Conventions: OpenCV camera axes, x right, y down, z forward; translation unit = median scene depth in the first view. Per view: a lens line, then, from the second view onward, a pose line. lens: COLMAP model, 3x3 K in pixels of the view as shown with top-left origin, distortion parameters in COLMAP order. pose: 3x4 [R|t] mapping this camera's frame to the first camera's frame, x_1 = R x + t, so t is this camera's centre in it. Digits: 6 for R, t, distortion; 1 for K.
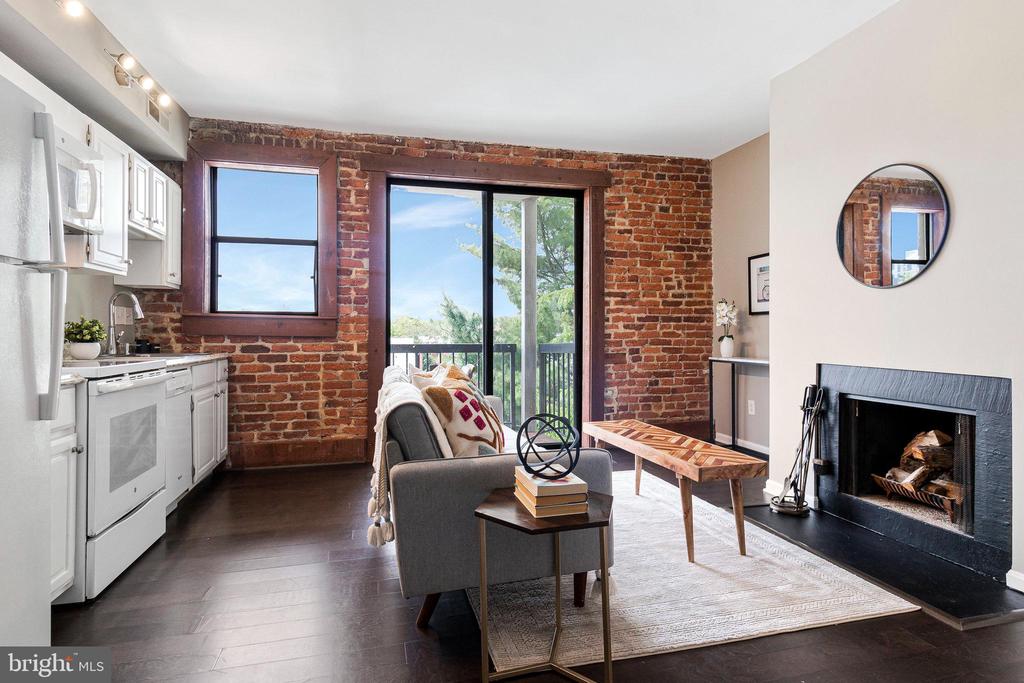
lens RADIAL K [[551.6, 0, 522.0], [0, 551.6, 335.1], [0, 0, 1]] dist [0.000126, -0.000492]
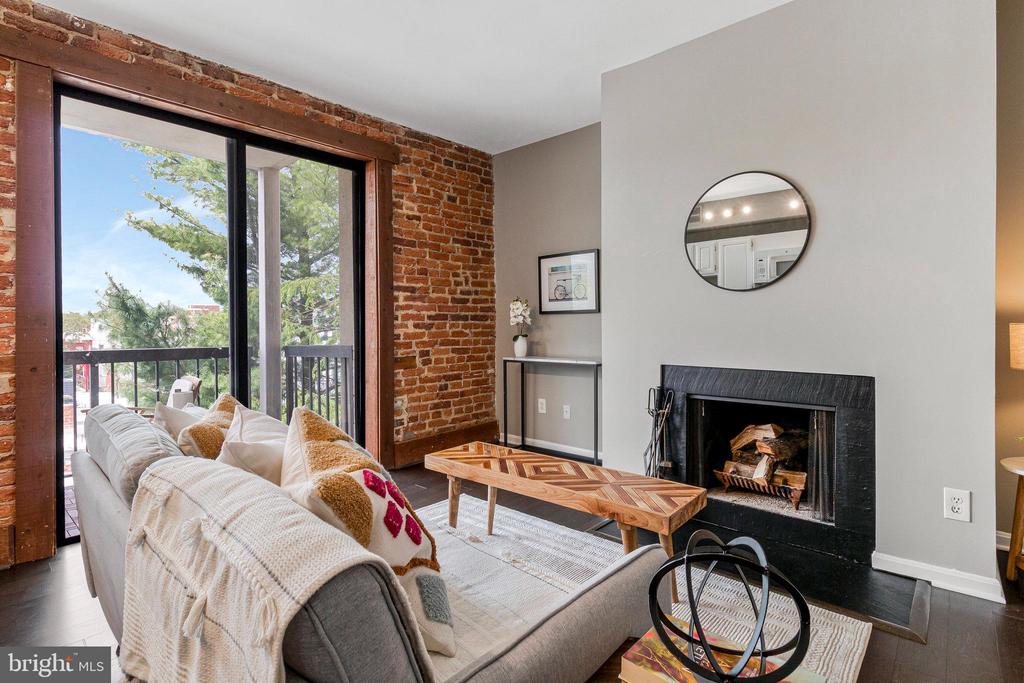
lens RADIAL K [[496.4, 0, 521.6], [0, 496.4, 327.6], [0, 0, 1]] dist [-0.002184, -0.000948]
pose [[0.835575, -0.006191, 0.549341, -0.113851], [0.007457, 0.999972, -0.000072, -0.012153], [-0.549325, 0.004157, 0.835598, 0.265165]]
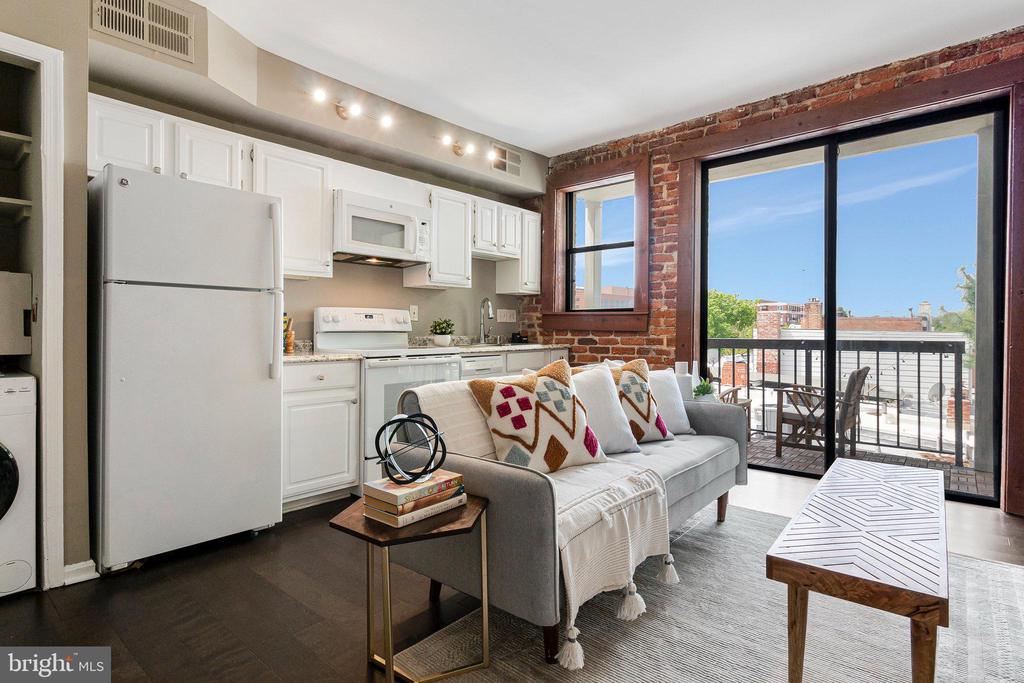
lens RADIAL K [[523.3, 0, 520.4], [0, 523.3, 334.1], [0, 0, 1]] dist [0.005256, -0.000215]
pose [[0.565216, 0.007014, -0.824913, 0.315772], [0.000602, 0.999960, 0.008915, -0.000346], [0.824942, -0.005536, 0.565190, 0.231957]]
